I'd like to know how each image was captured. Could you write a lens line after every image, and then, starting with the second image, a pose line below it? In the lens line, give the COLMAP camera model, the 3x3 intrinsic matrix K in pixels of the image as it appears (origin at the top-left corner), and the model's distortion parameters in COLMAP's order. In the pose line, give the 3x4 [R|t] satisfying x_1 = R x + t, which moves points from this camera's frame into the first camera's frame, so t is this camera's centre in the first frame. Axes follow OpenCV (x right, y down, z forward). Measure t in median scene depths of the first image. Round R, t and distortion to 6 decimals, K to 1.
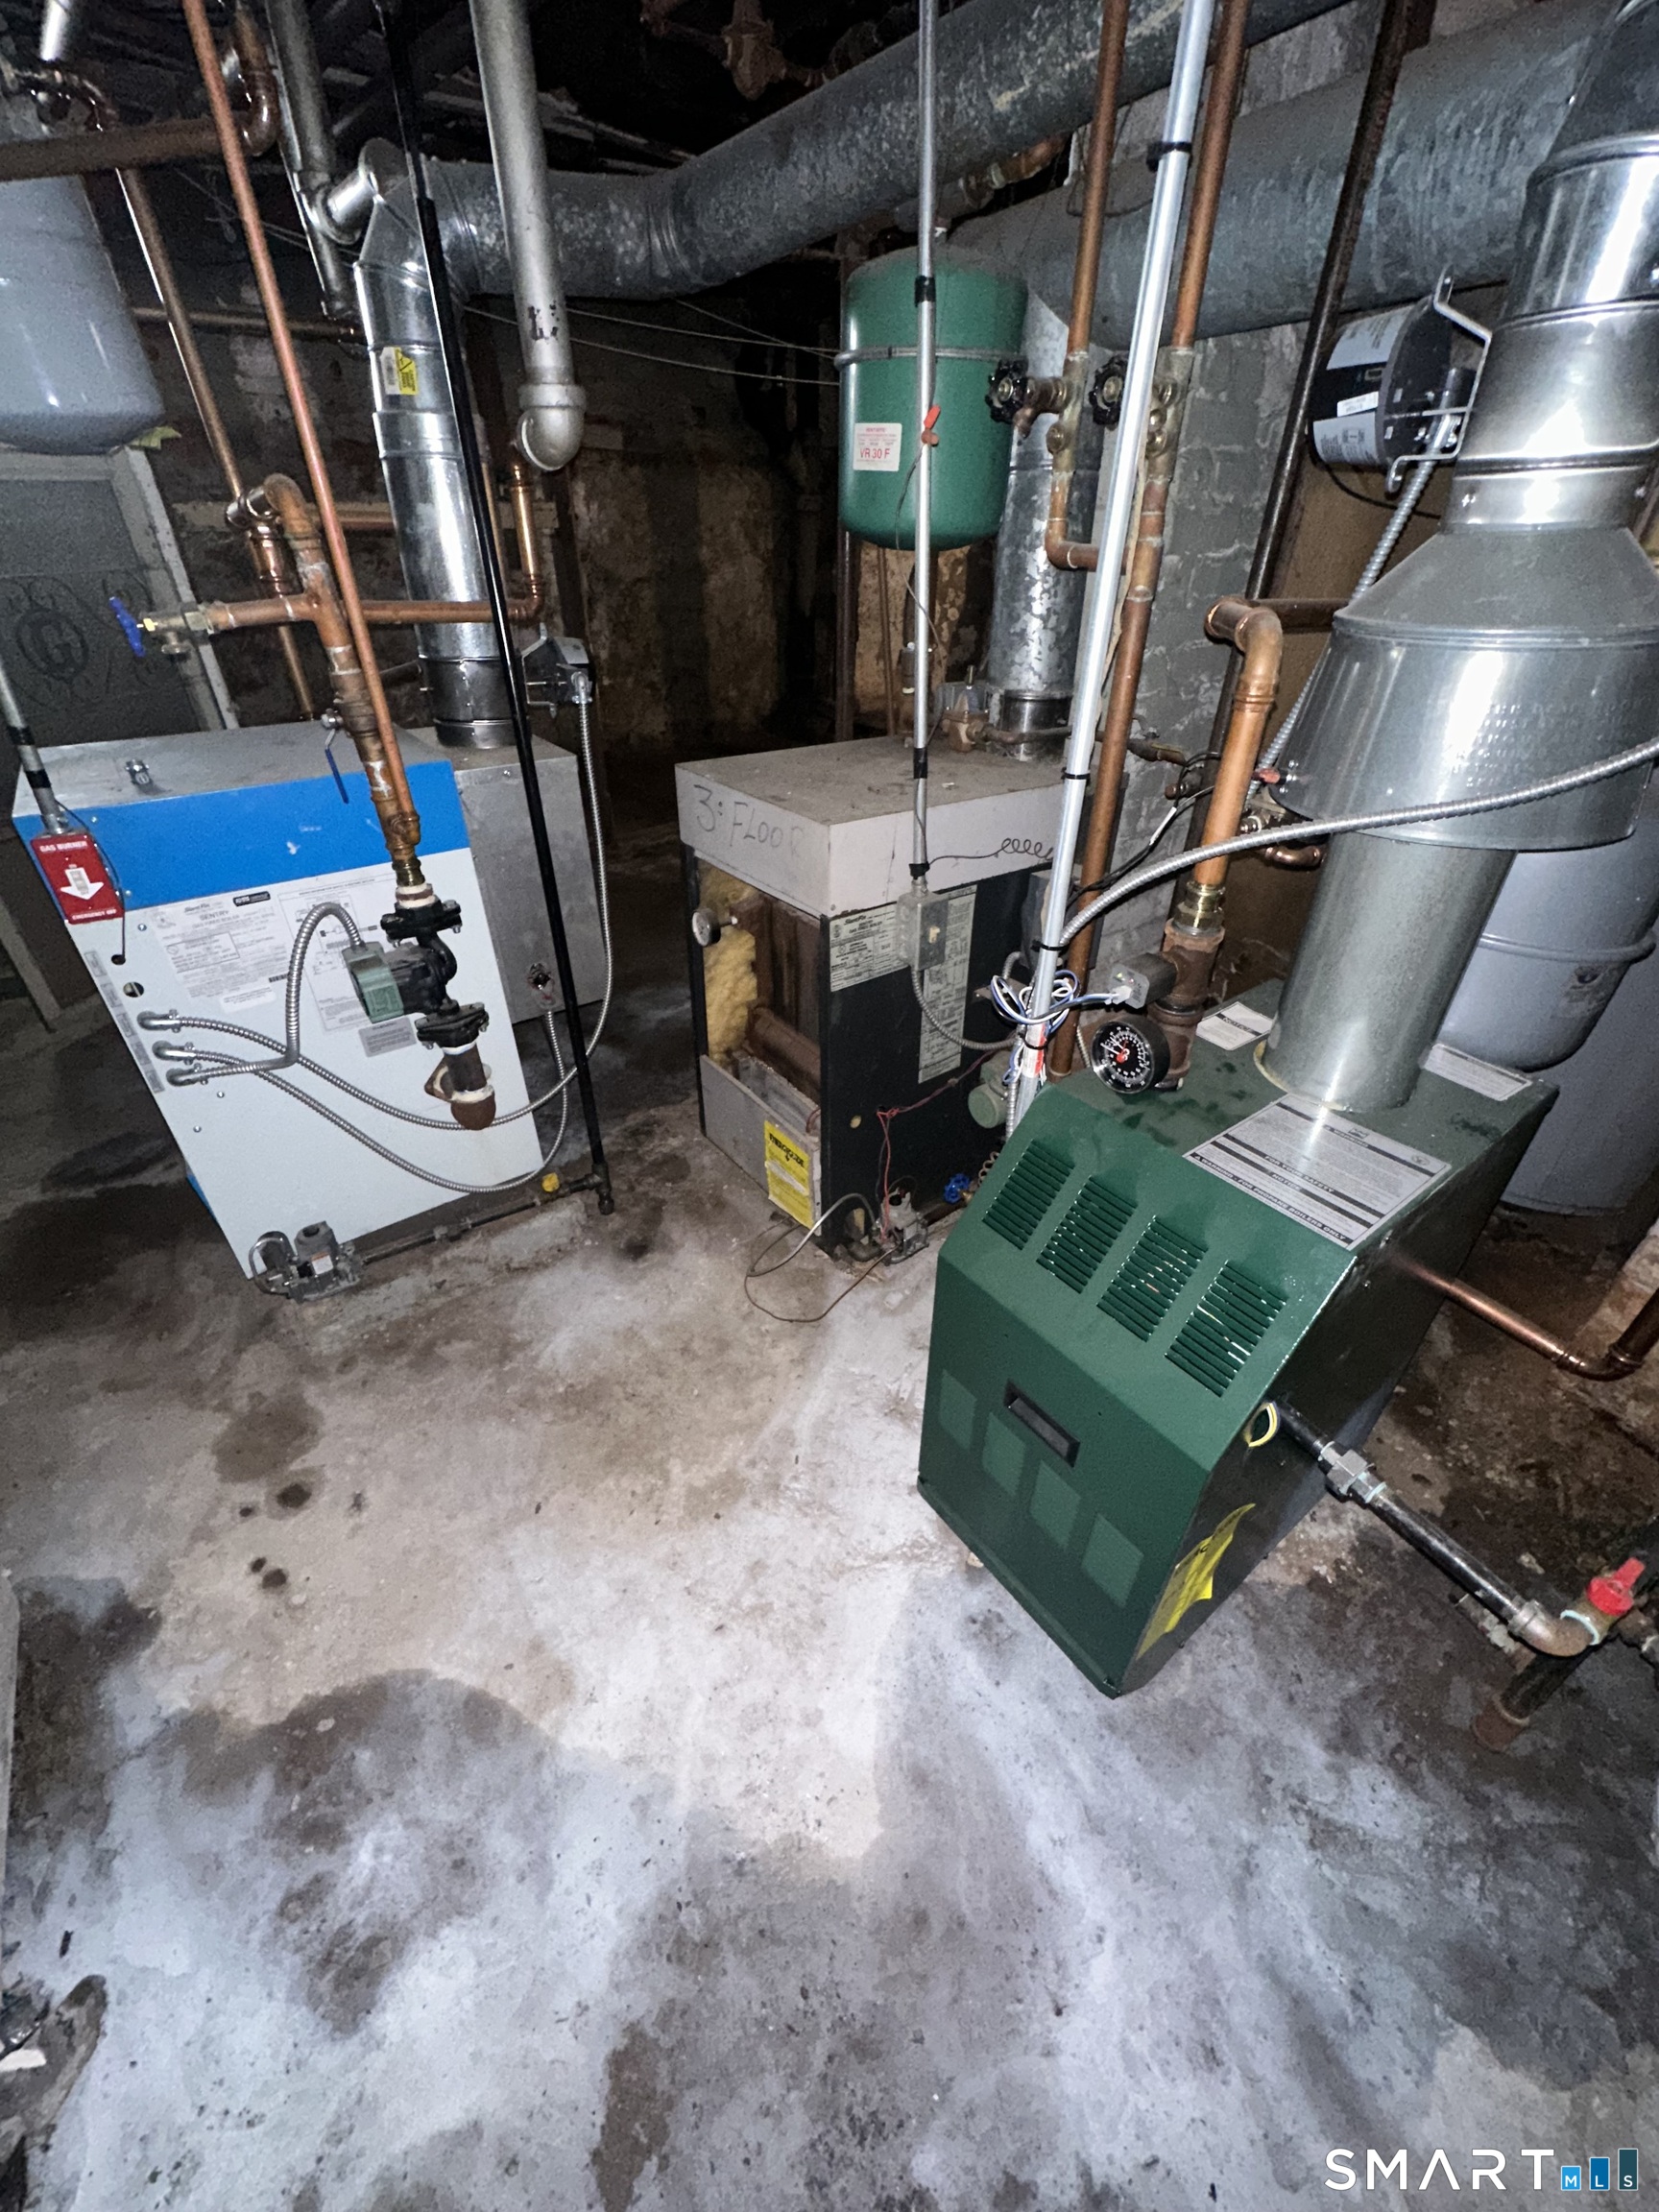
lens RADIAL K [[887.0, 0, 829.5], [0, 887.0, 1104.2], [0, 0, 1]] dist [-0.006134, 0.001510]
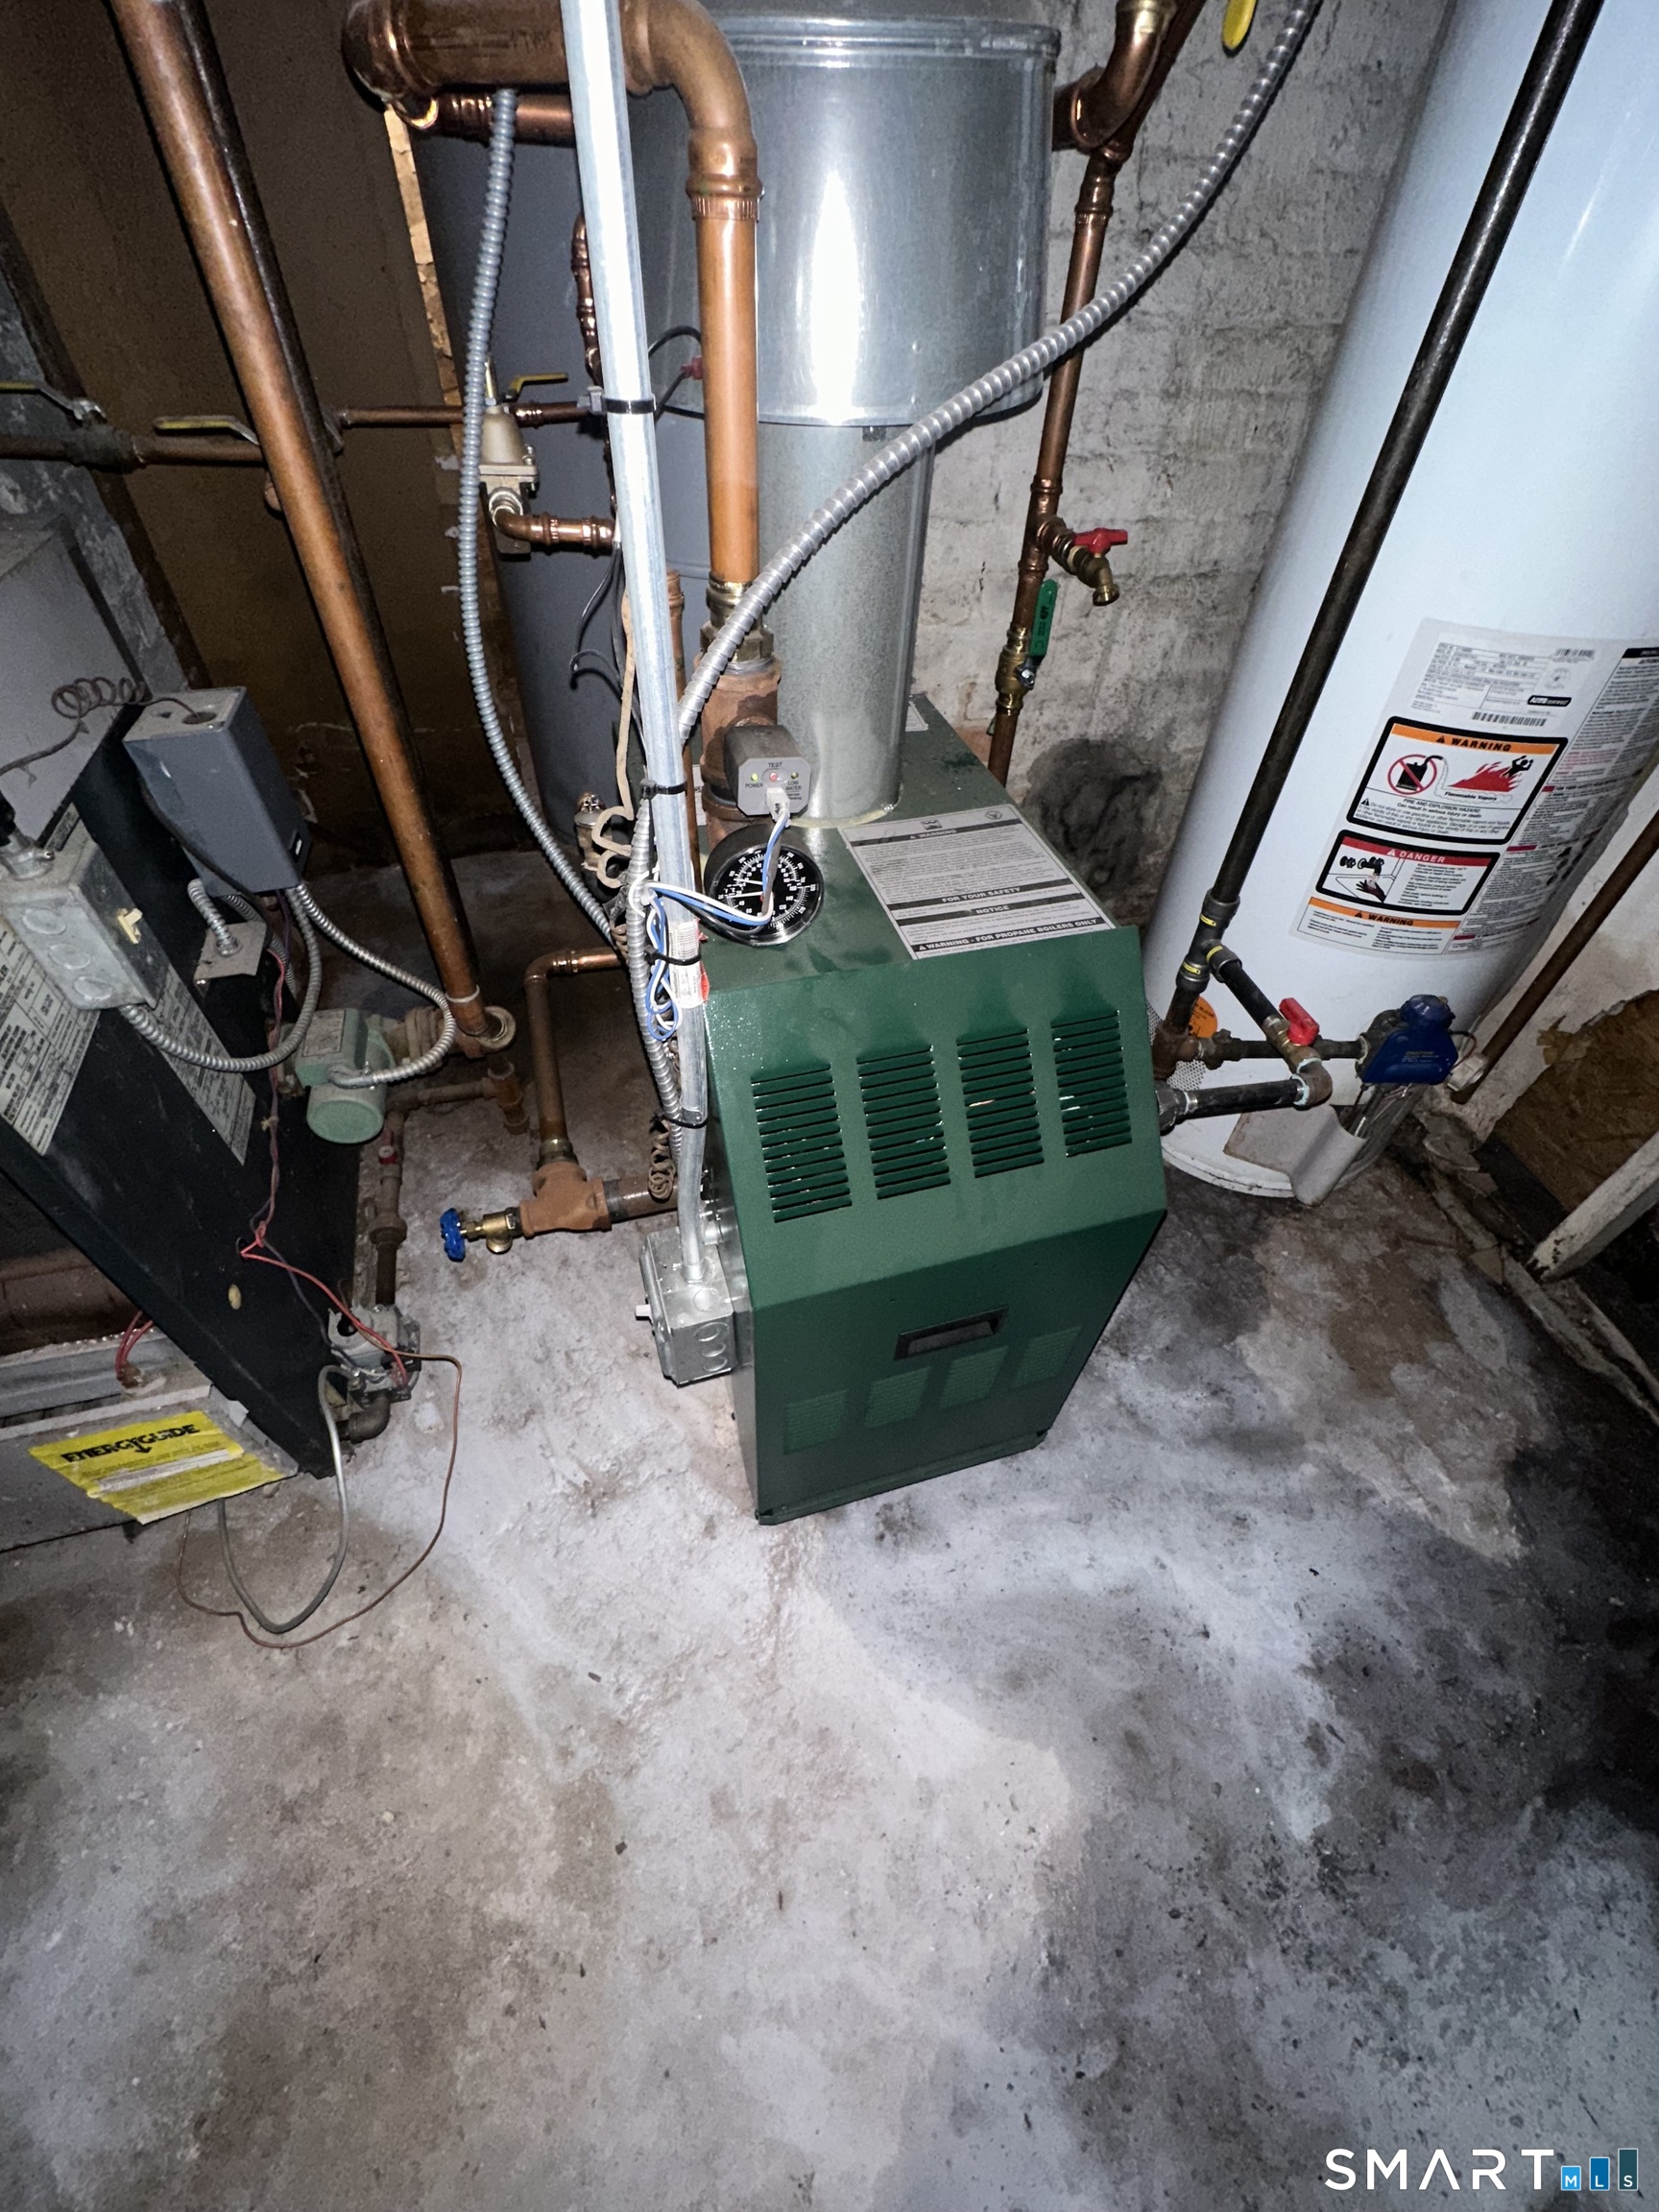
lens RADIAL K [[899.5, 0, 828.0], [0, 899.5, 1104.2], [0, 0, 1]] dist [-0.007173, 0.002257]
pose [[0.349899, -0.672598, 0.652061, -0.138936], [0.493181, 0.724049, 0.482210, -0.172283], [-0.796457, 0.152859, 0.585056, 0.429037]]
